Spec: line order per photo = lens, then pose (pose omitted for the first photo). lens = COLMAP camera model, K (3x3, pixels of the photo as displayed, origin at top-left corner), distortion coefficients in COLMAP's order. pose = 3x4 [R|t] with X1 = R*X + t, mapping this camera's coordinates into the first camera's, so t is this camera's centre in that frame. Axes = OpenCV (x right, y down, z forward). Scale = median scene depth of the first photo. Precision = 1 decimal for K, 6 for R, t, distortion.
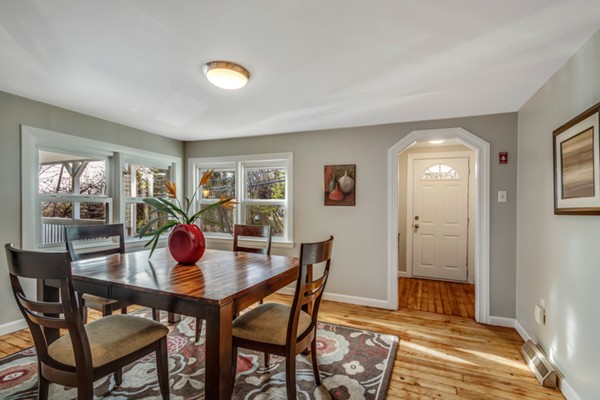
lens RADIAL K [[270.3, 0, 316.5], [0, 270.3, 207.0], [0, 0, 1]] dist [0.001343, 0.000059]
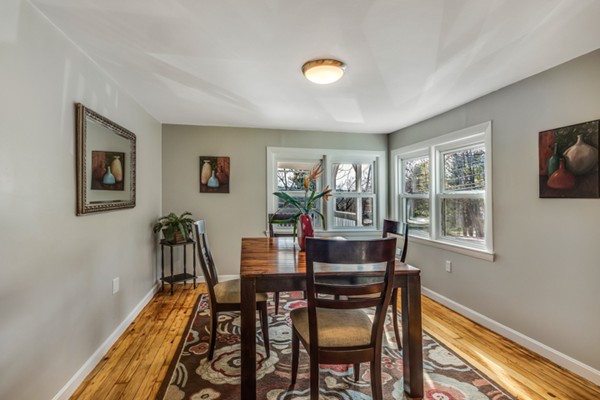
lens RADIAL K [[300.7, 0, 281.9], [0, 300.7, 194.6], [0, 0, 1]] dist [0.000826, -0.000022]
pose [[0.497752, -0.017944, -0.867134, 0.337533], [-0.006356, 0.999684, -0.024336, 0.007044], [0.867296, 0.017625, 0.497481, 0.175928]]
